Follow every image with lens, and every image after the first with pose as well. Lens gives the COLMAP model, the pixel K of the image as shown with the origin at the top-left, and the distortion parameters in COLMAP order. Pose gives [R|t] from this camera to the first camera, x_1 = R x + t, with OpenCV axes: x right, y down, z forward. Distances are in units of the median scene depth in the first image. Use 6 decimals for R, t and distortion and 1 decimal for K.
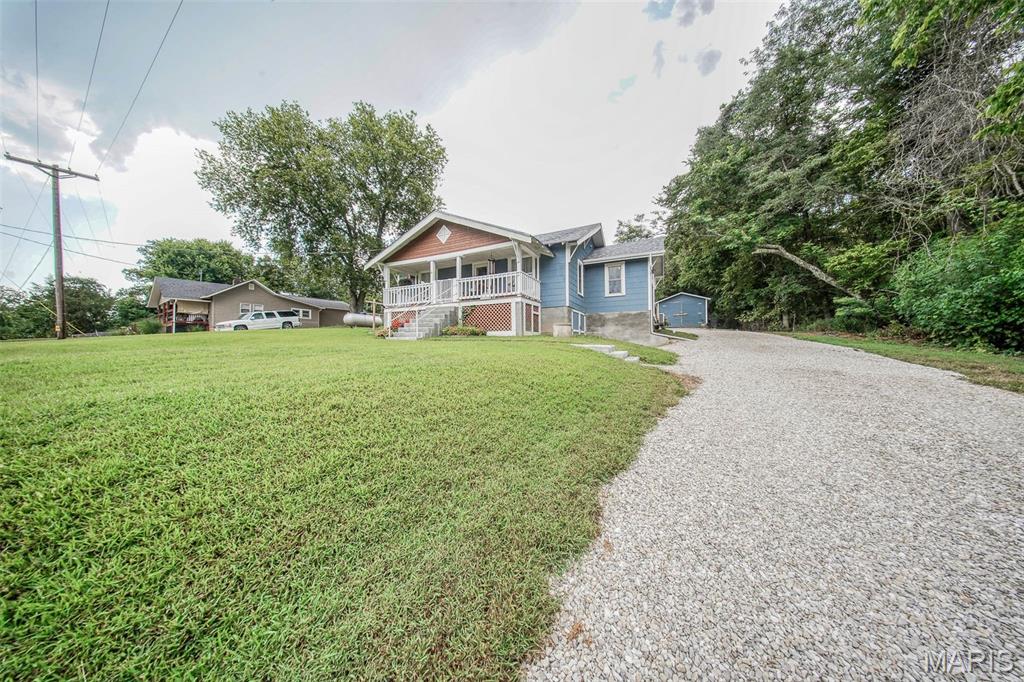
lens RADIAL K [[301.8, 0, 512.0], [0, 301.8, 341.0], [0, 0, 1]] dist [-0.005260, 0.000090]
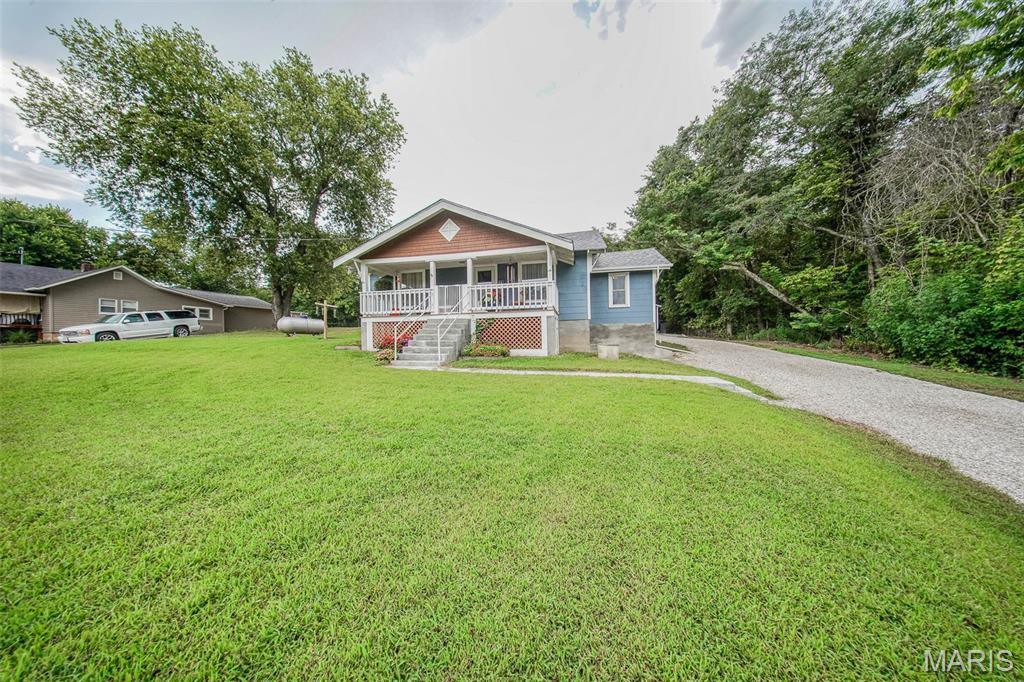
lens RADIAL K [[301.8, 0, 512.0], [0, 301.8, 341.0], [0, 0, 1]] dist [-0.005260, 0.000090]
pose [[0.970200, -0.006599, 0.242215, -0.155796], [0.003955, 0.999927, 0.011404, -0.035921], [-0.242272, -0.010106, 0.970156, 0.095387]]
